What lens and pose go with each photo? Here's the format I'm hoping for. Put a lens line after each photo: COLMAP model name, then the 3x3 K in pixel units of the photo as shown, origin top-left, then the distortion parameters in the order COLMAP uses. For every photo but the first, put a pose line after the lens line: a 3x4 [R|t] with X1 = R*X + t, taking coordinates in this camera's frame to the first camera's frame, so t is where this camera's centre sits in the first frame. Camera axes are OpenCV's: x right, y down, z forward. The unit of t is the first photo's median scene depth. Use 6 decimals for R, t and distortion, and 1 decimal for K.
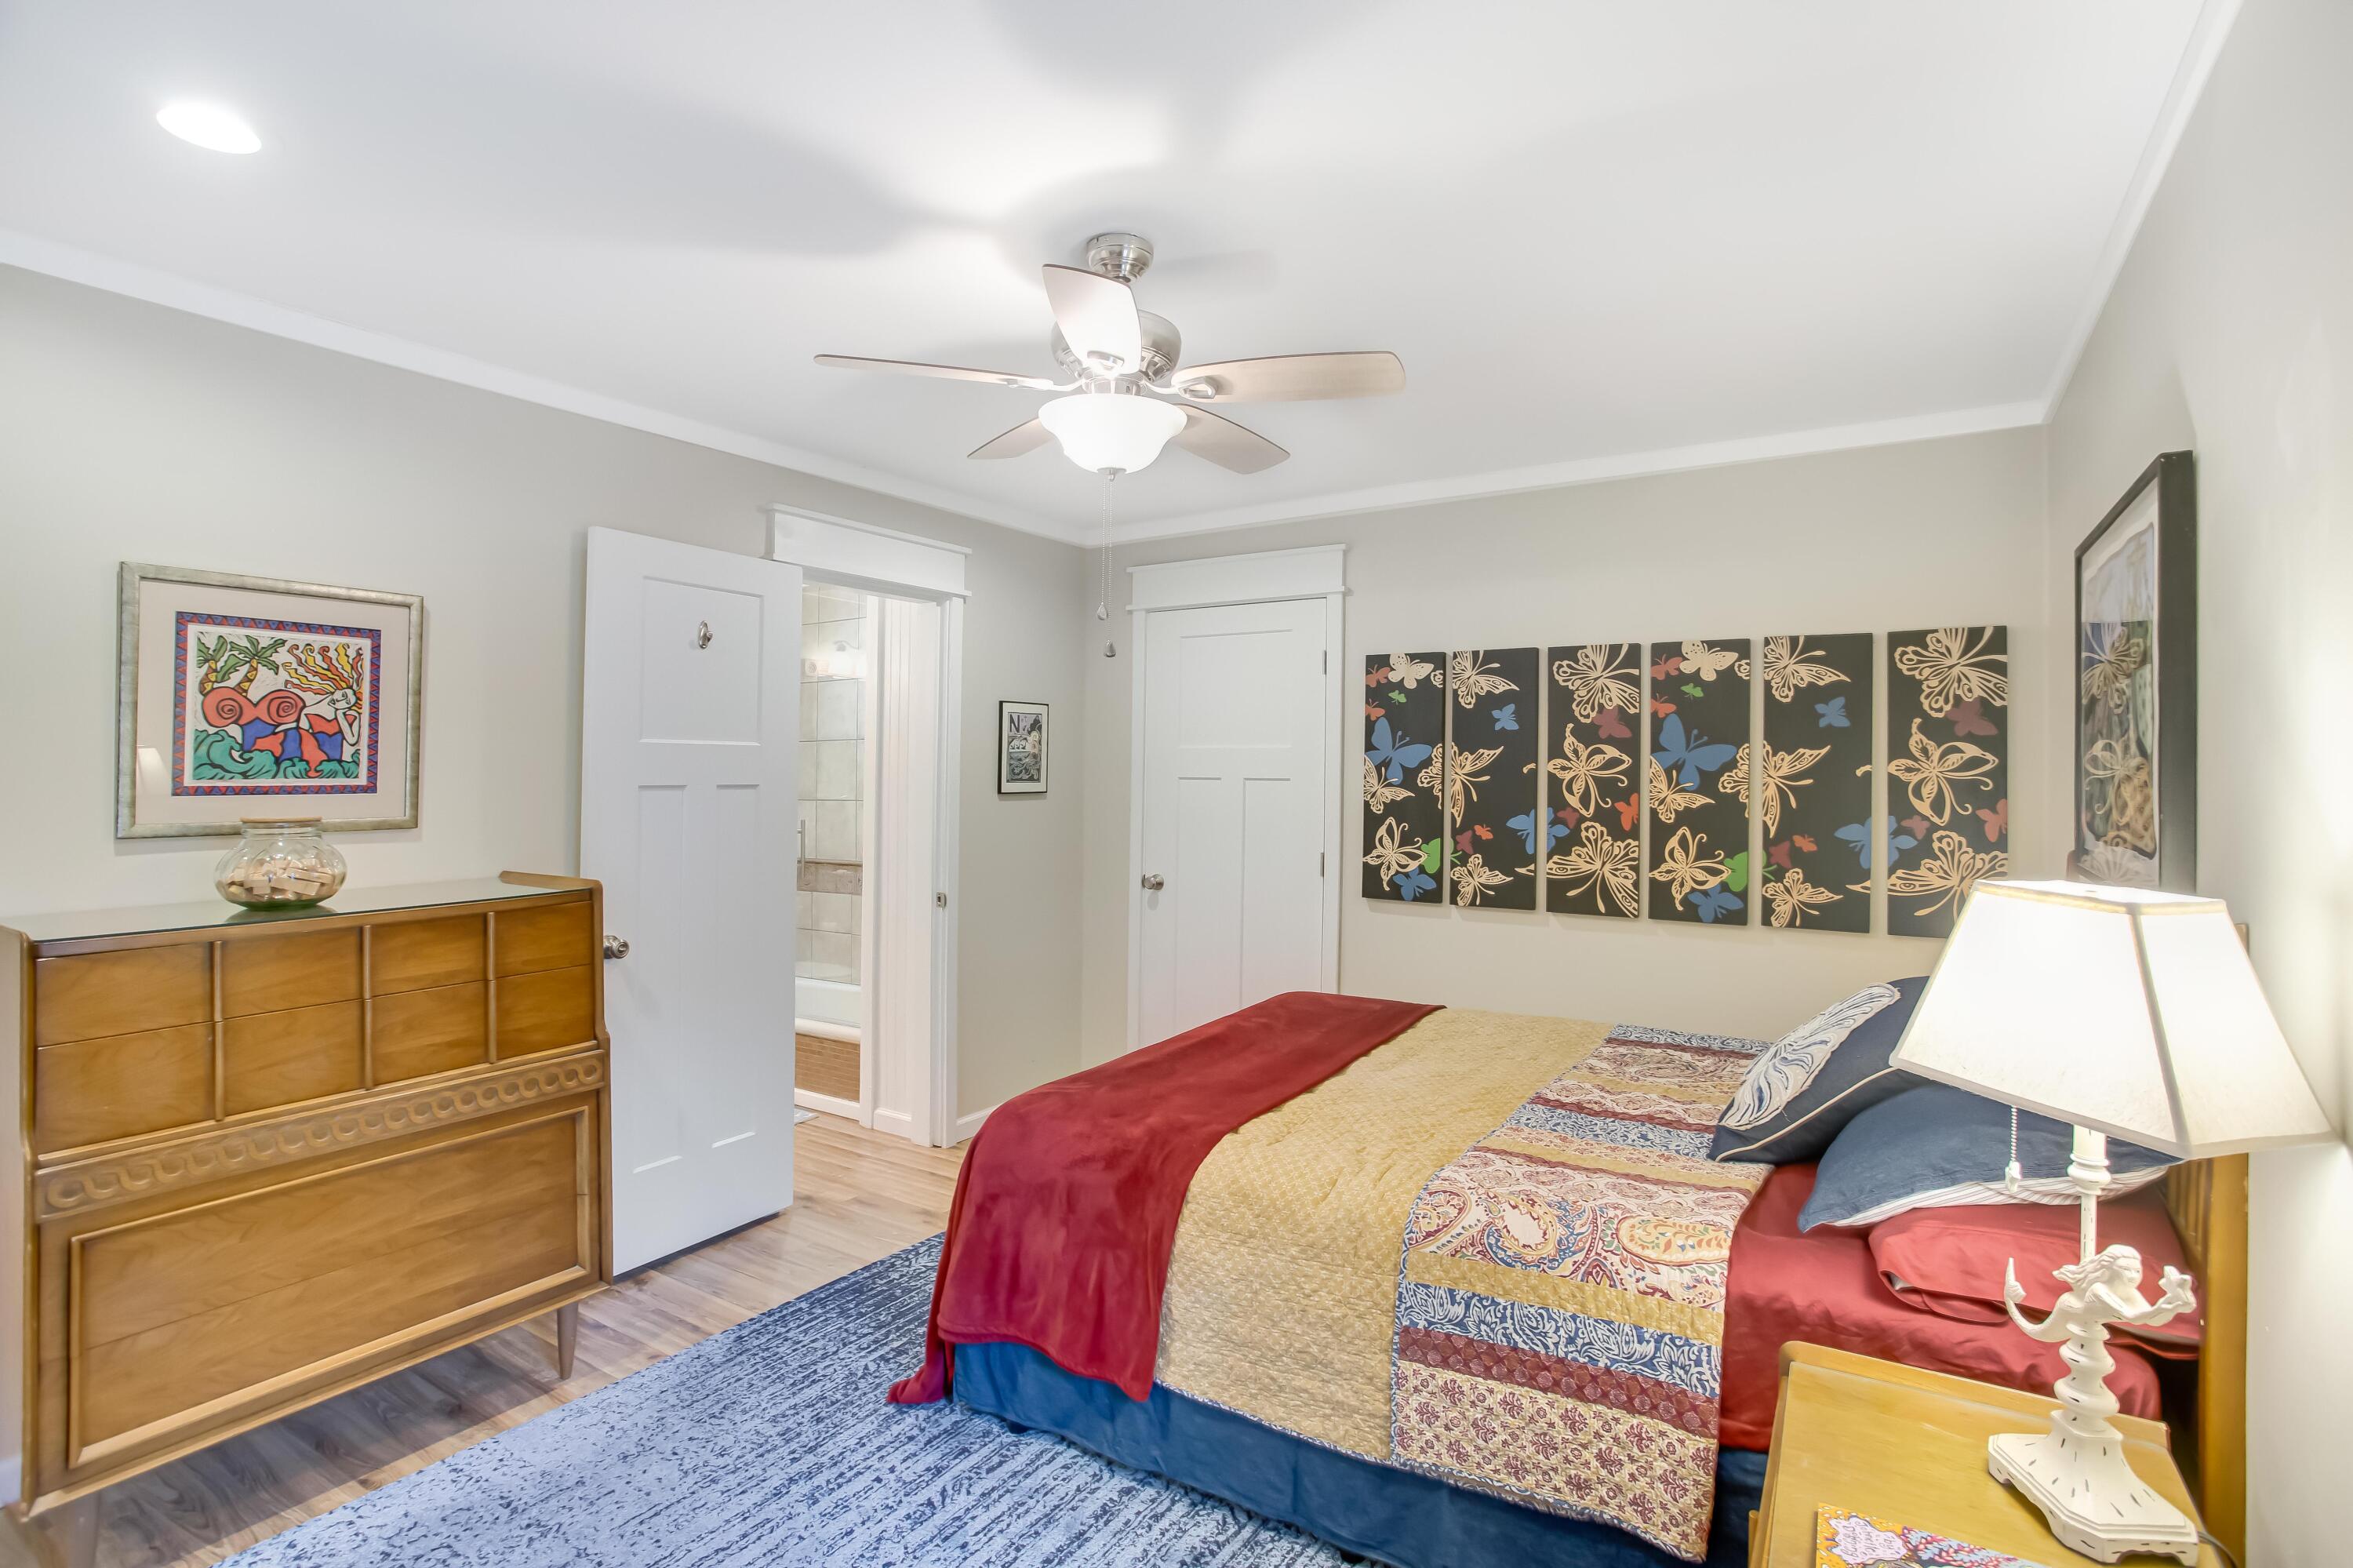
lens RADIAL K [[1134.8, 0, 1182.9], [0, 1134.8, 758.0], [0, 0, 1]] dist [-0.054183, 0.027014]
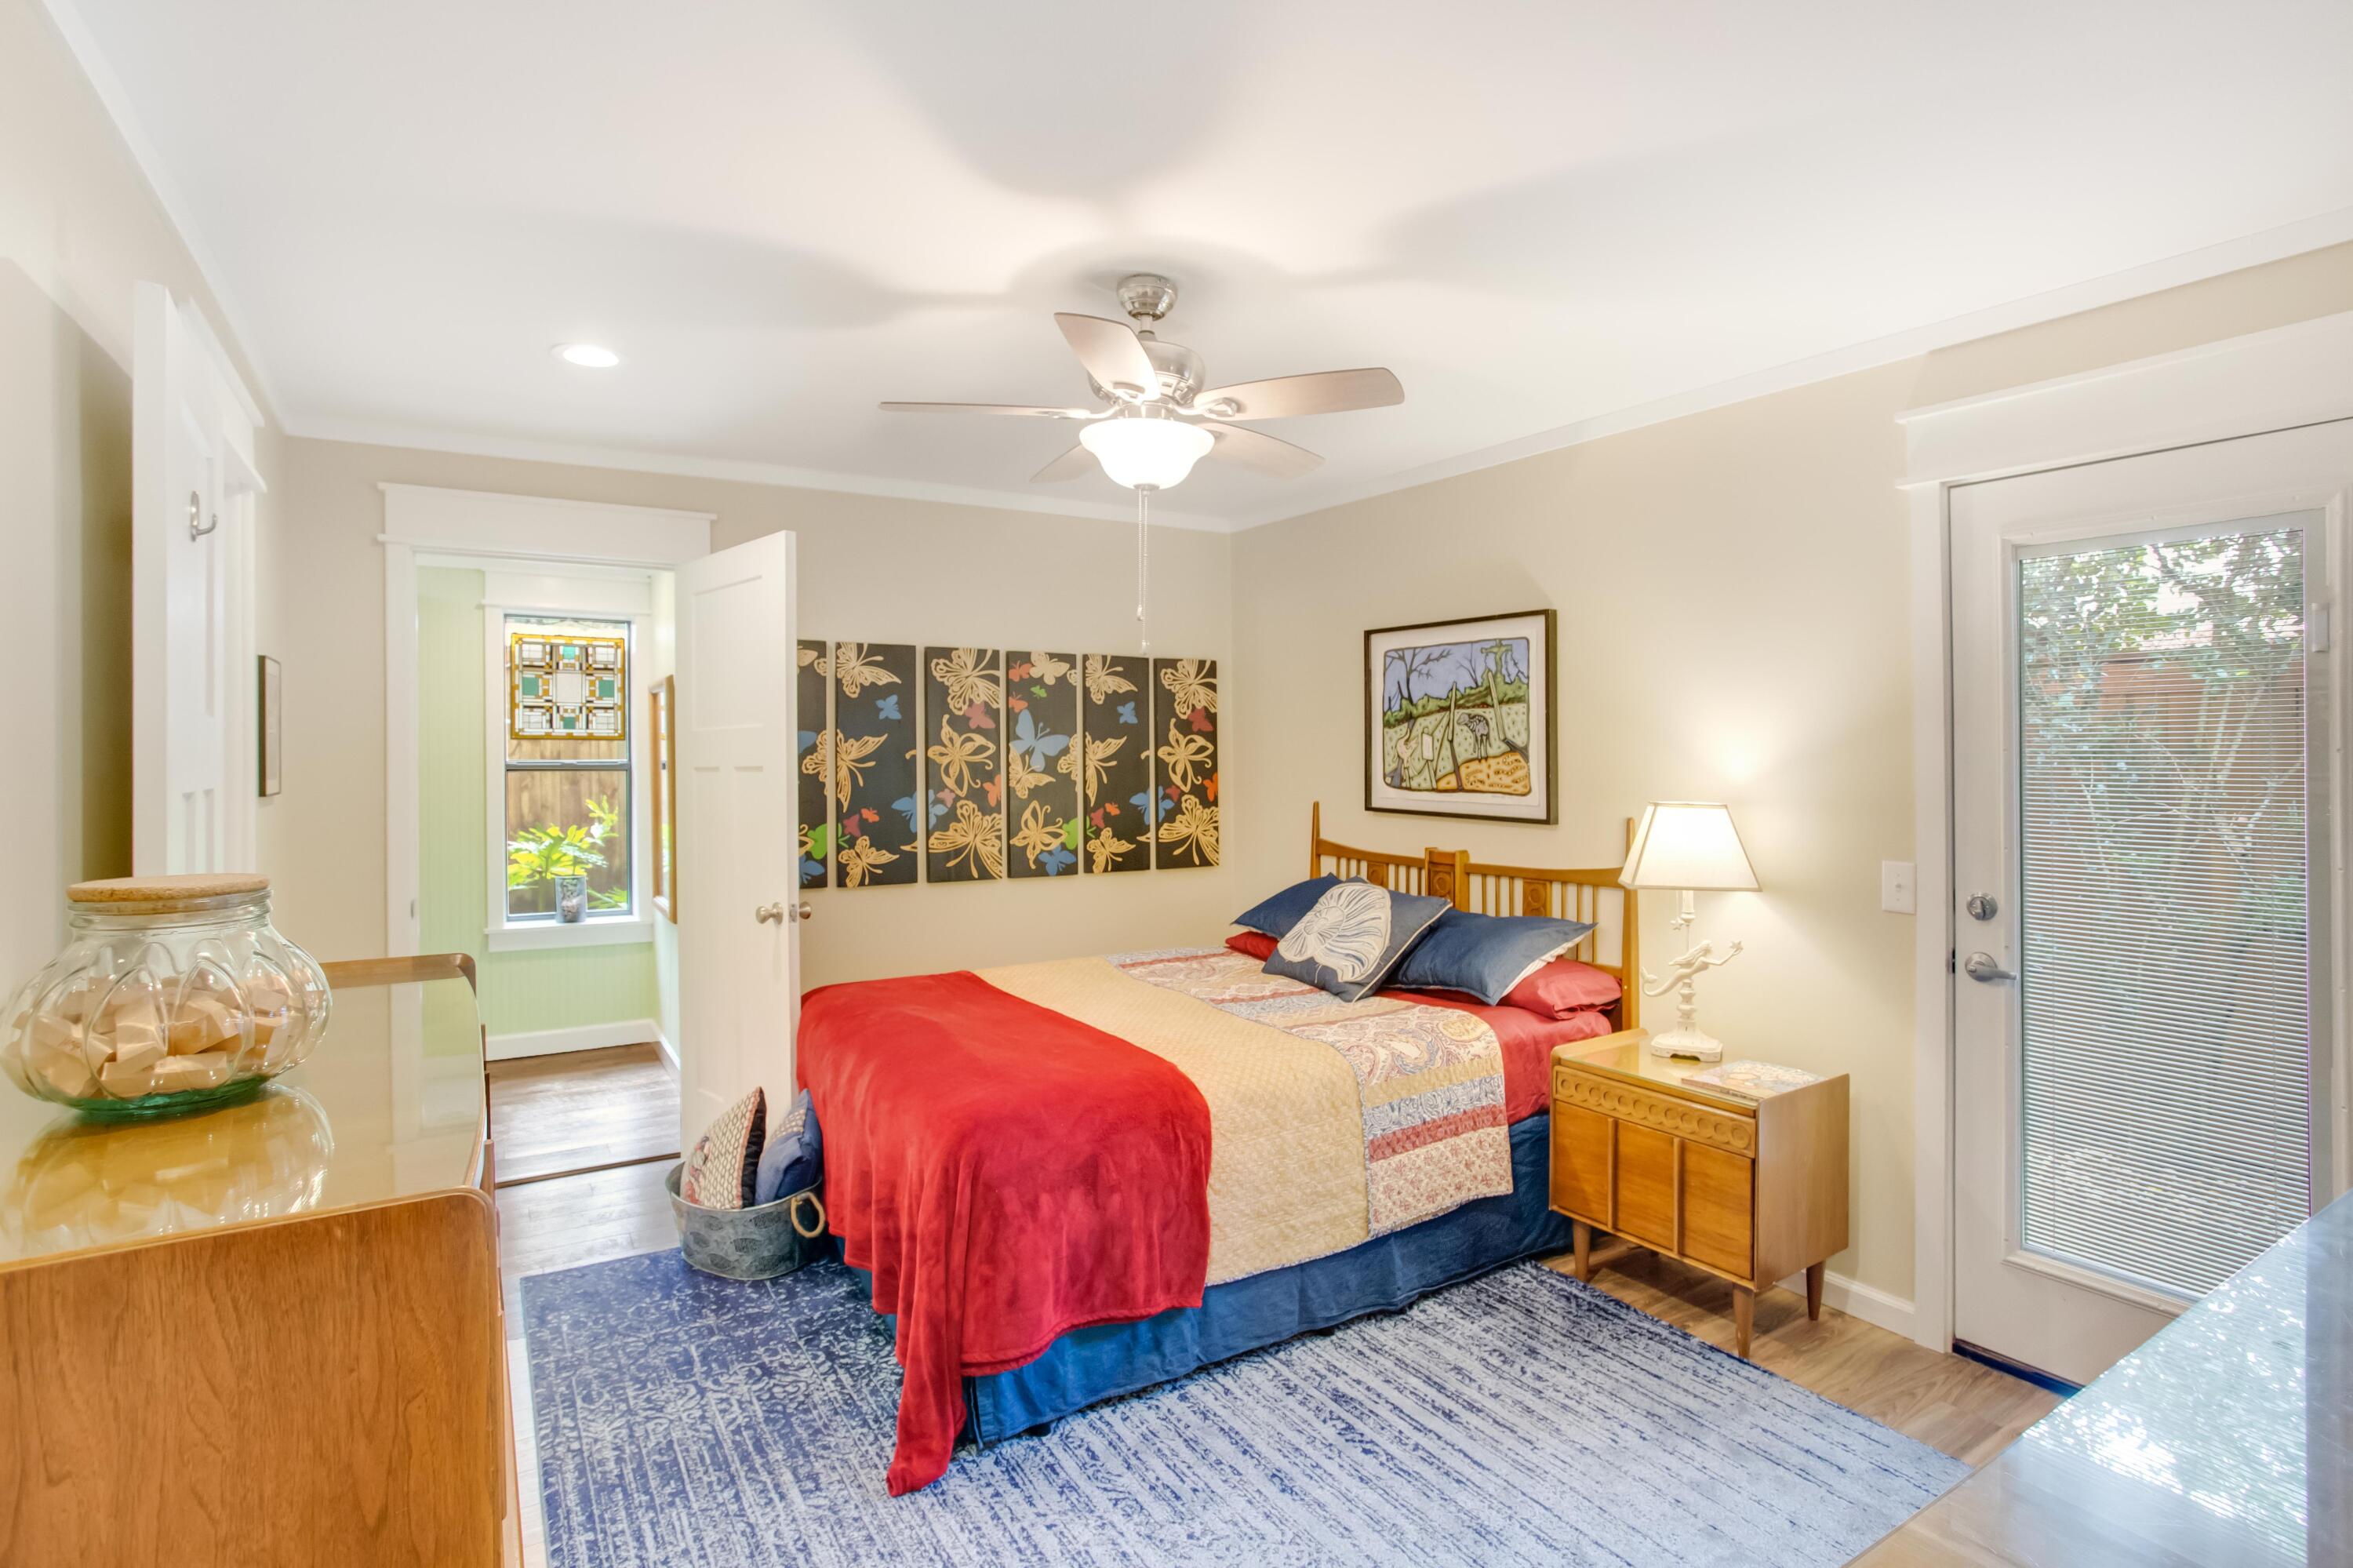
lens RADIAL K [[1160.0, 0, 1181.3], [0, 1160.0, 731.8], [0, 0, 1]] dist [-0.066114, 0.027831]
pose [[0.446079, 0.013494, 0.894892, -0.642359], [-0.002292, 0.999900, -0.013935, 0.002448], [-0.894991, 0.004165, 0.446065, 0.289213]]
